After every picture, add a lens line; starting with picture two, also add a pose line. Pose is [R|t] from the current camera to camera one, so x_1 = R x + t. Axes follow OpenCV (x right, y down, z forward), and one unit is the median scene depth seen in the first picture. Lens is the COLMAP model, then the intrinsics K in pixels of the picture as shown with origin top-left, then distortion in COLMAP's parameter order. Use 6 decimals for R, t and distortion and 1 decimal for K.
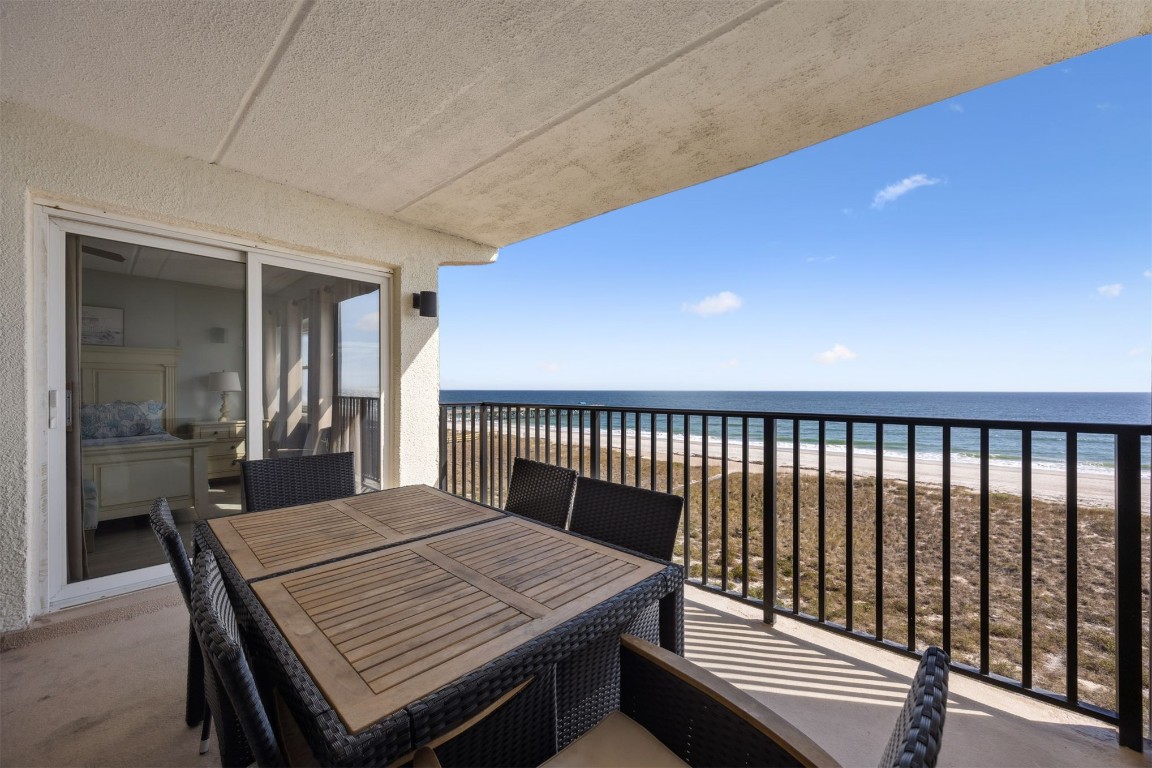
lens RADIAL K [[445.4, 0, 584.8], [0, 445.4, 378.8], [0, 0, 1]] dist [0.000238, 0.000196]
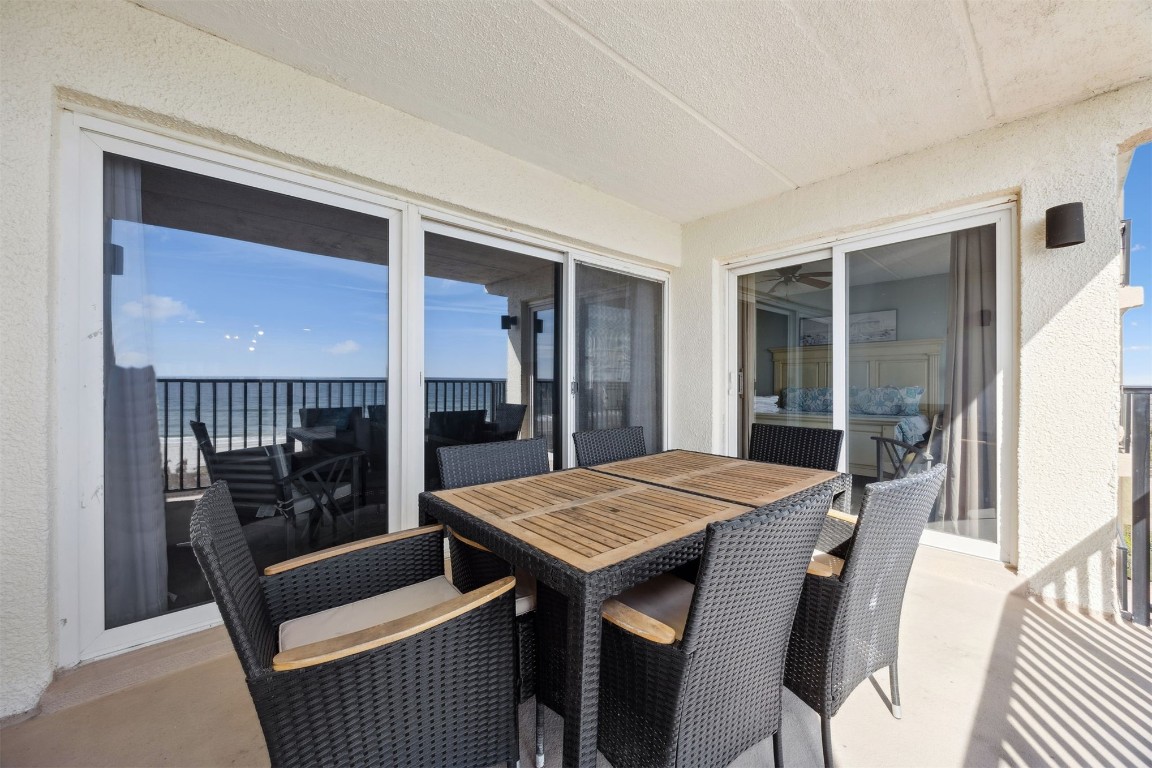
lens RADIAL K [[440.5, 0, 576.9], [0, 440.5, 378.1], [0, 0, 1]] dist [-0.000127, -0.000020]
pose [[-0.118145, -0.013473, -0.992905, 0.406914], [0.021629, 0.999636, -0.016138, 0.047683], [0.992761, -0.023382, -0.117810, 0.473995]]
